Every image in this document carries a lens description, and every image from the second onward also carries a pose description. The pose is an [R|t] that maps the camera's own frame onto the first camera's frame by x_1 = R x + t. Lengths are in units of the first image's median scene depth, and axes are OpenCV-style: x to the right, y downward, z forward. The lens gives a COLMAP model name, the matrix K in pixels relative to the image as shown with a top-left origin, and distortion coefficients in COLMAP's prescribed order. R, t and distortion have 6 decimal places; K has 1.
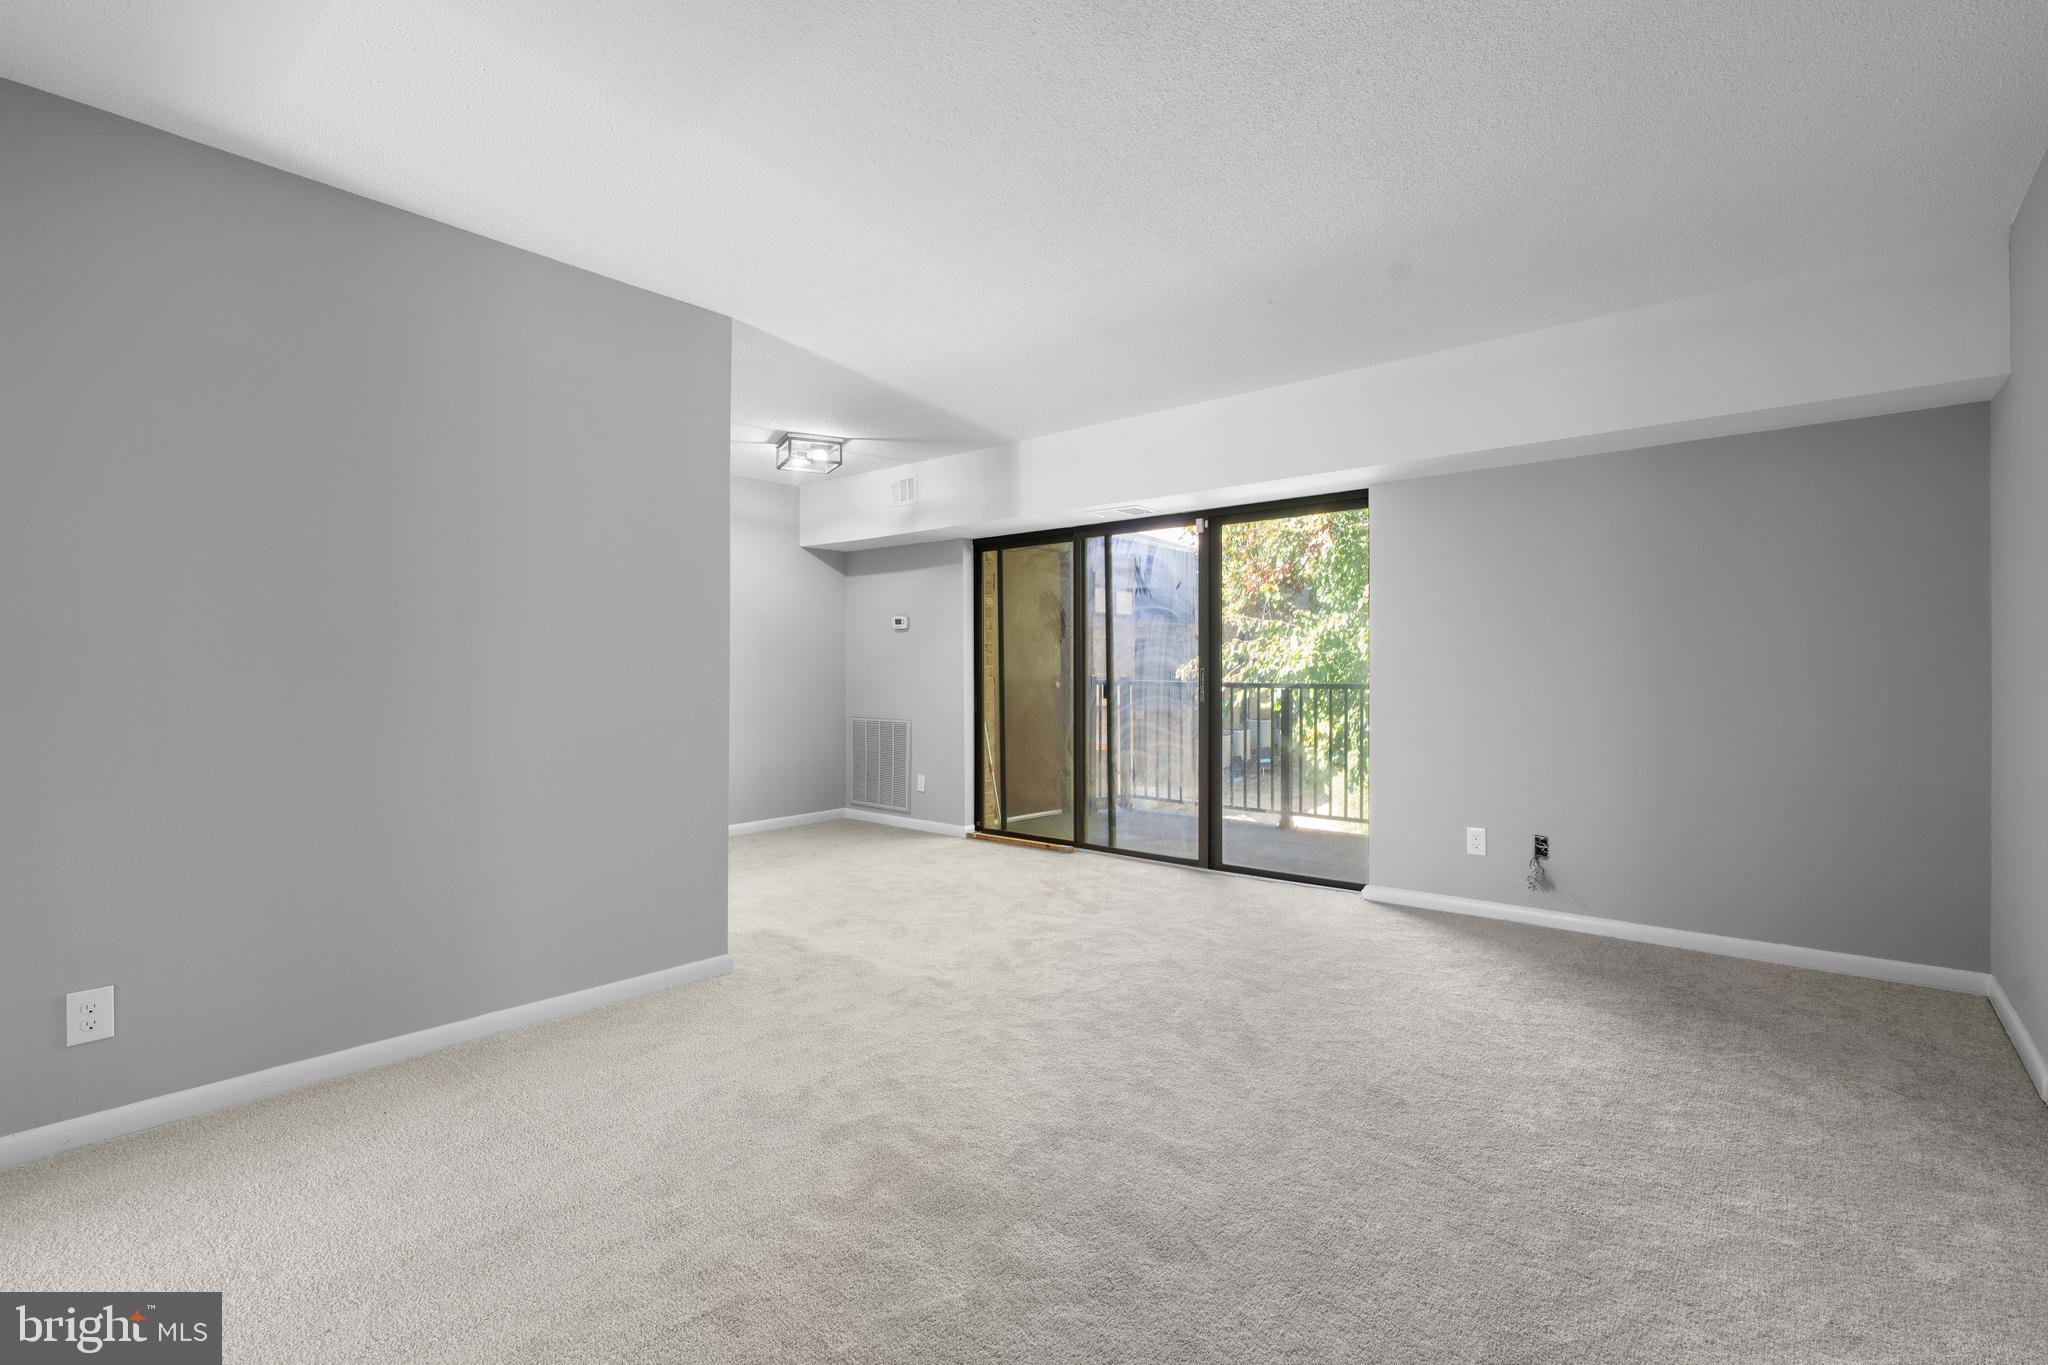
lens RADIAL K [[926.8, 0, 1023.3], [0, 926.8, 662.8], [0, 0, 1]] dist [-0.000346, 0.000717]
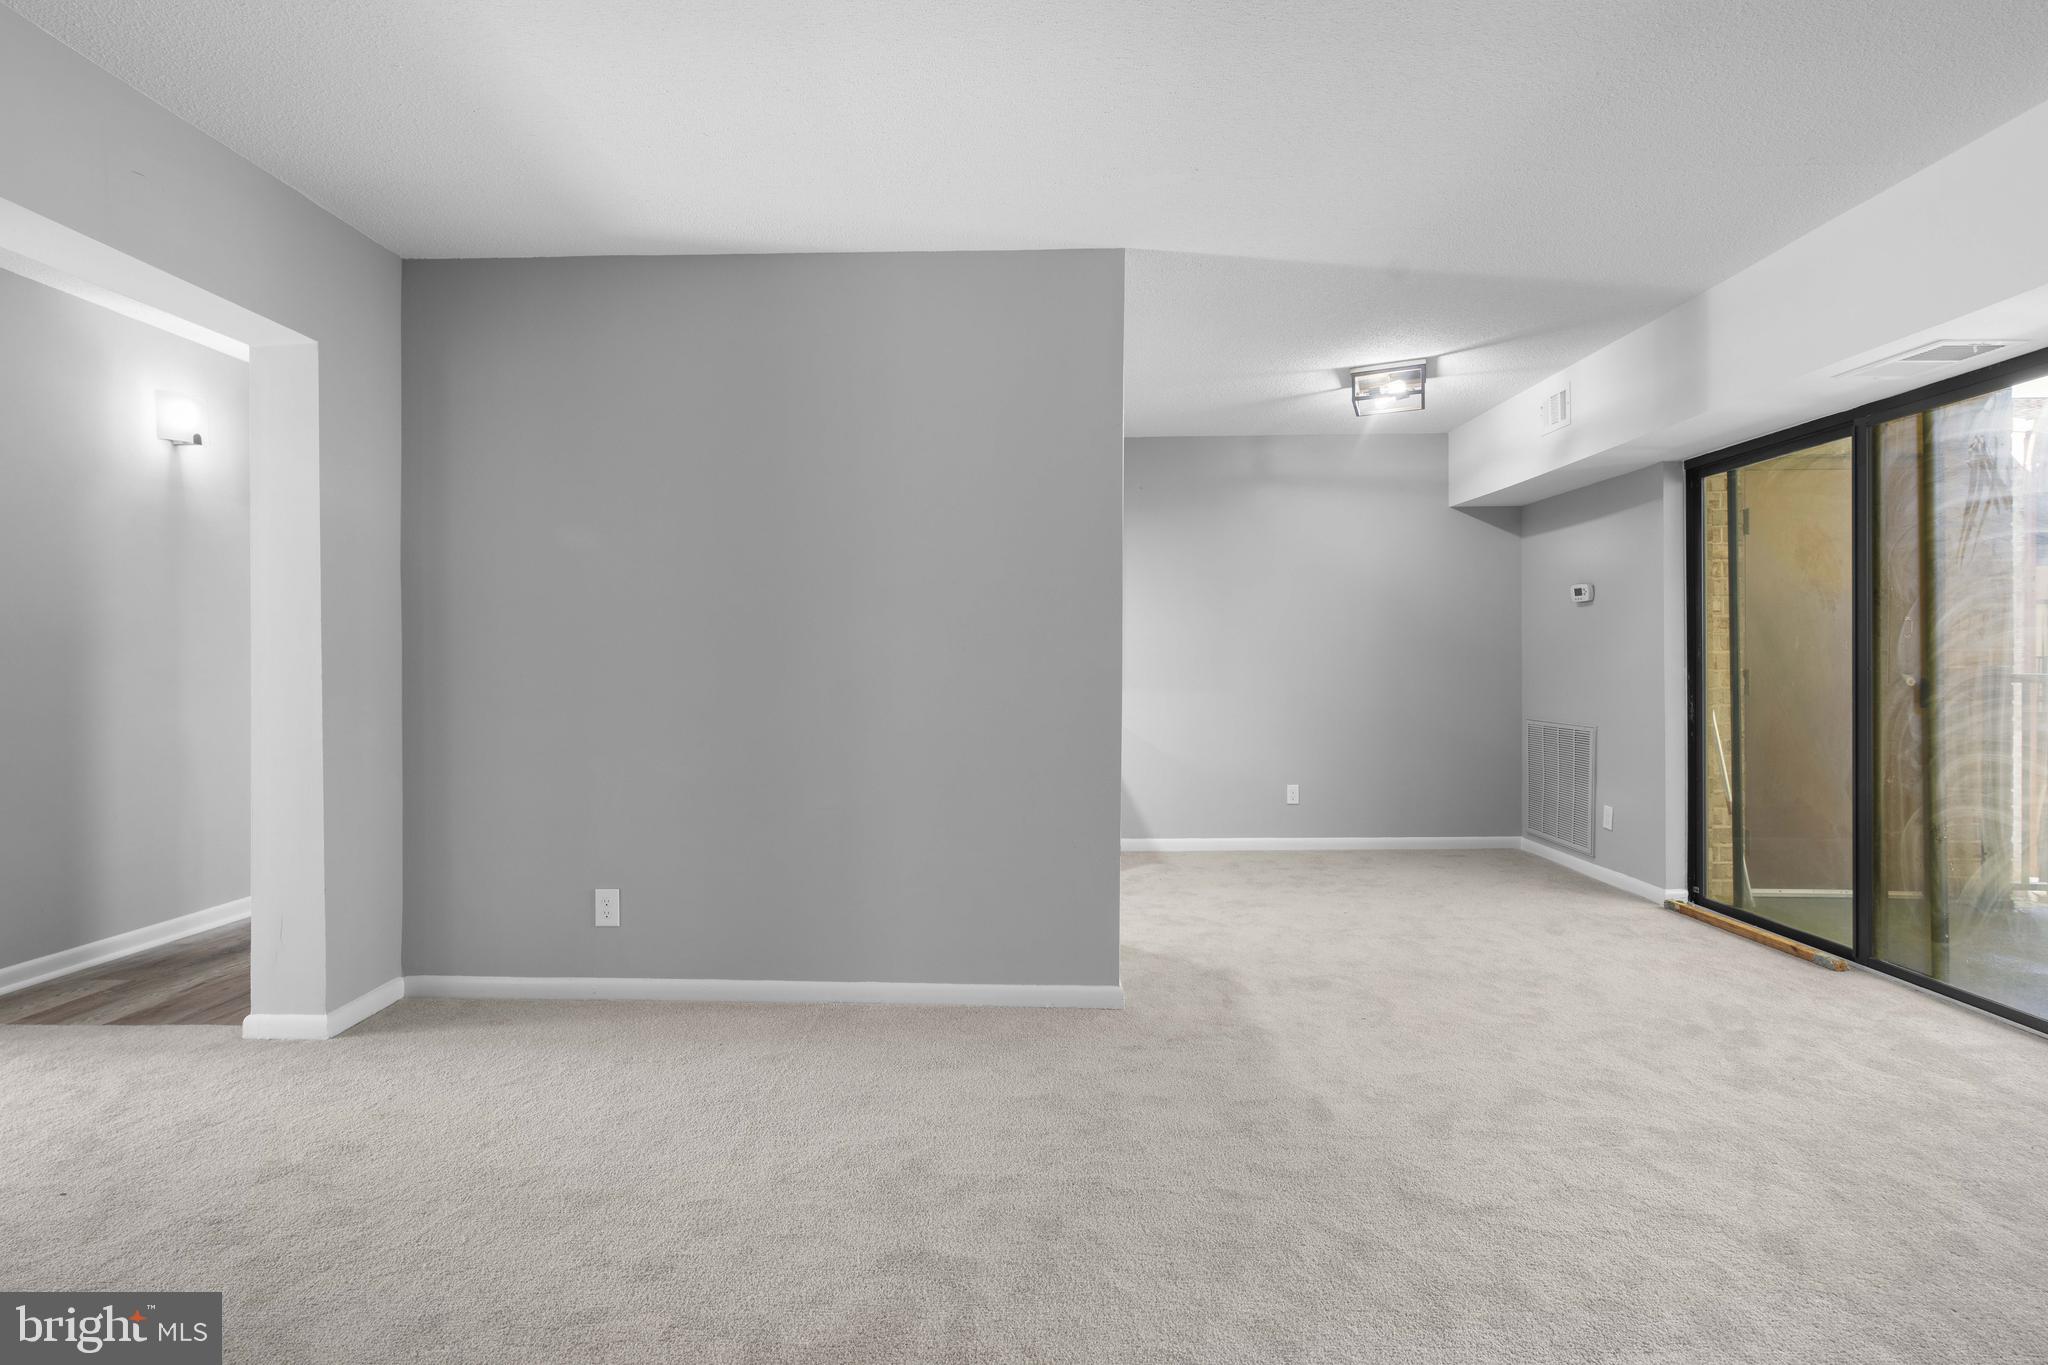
lens RADIAL K [[922.5, 0, 1015.2], [0, 922.5, 666.5], [0, 0, 1]] dist [-0.002043, 0.001069]
pose [[0.626761, 0.001600, -0.779210, 0.214807], [0.009818, 0.999902, 0.009951, 0.004016], [0.779149, -0.013887, 0.626684, 0.284638]]
